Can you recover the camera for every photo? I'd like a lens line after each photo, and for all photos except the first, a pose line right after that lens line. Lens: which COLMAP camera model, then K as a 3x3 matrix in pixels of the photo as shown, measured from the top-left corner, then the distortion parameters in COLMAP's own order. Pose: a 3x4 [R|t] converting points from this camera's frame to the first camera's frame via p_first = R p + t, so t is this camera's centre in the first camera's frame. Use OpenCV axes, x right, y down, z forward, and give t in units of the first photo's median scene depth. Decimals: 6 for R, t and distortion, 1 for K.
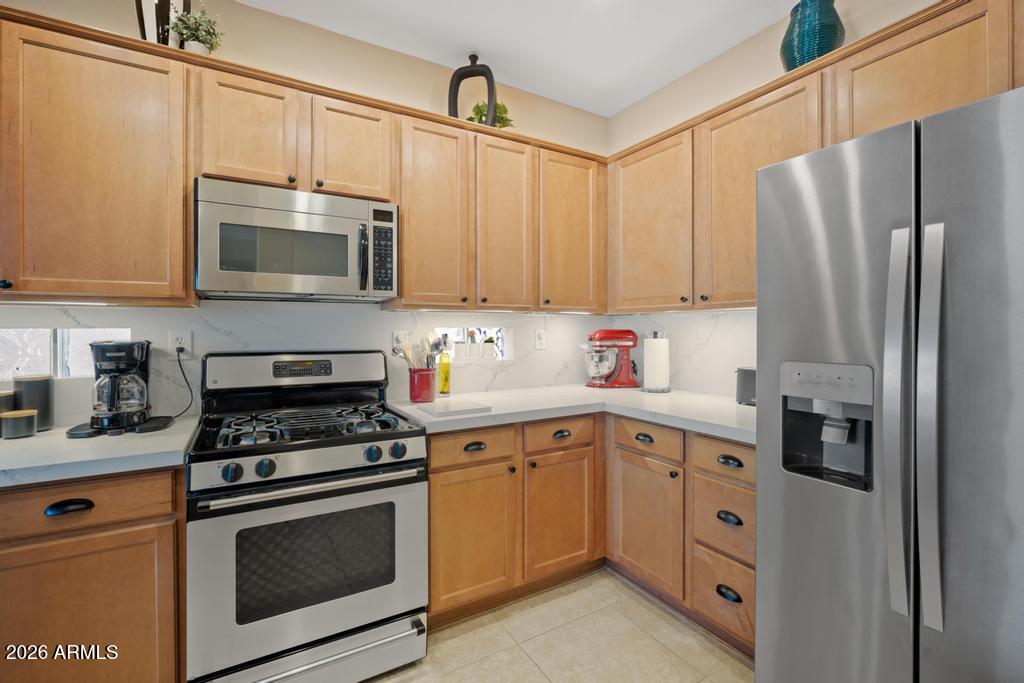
lens RADIAL K [[453.6, 0, 512.6], [0, 453.6, 332.9], [0, 0, 1]] dist [-0.009975, 0.001246]
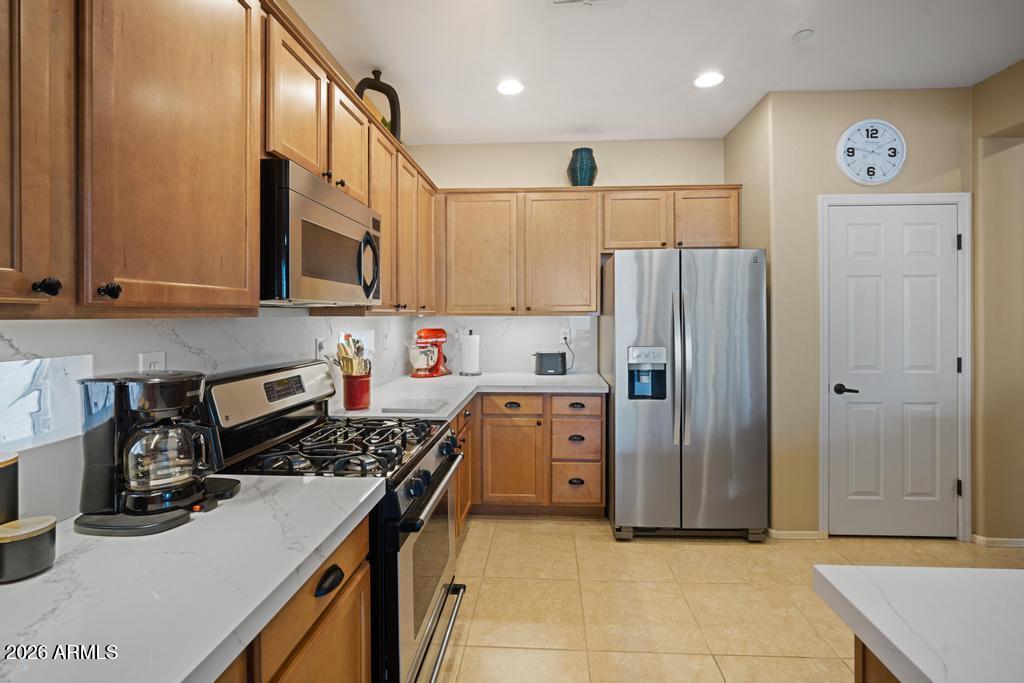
lens RADIAL K [[453.6, 0, 536.4], [0, 453.6, 317.8], [0, 0, 1]] dist [-0.009975, 0.001246]
pose [[0.536362, -0.002653, 0.843984, -0.846600], [0.006056, 0.999981, -0.000706, -0.044217], [-0.843966, 0.005490, 0.536368, 0.145686]]
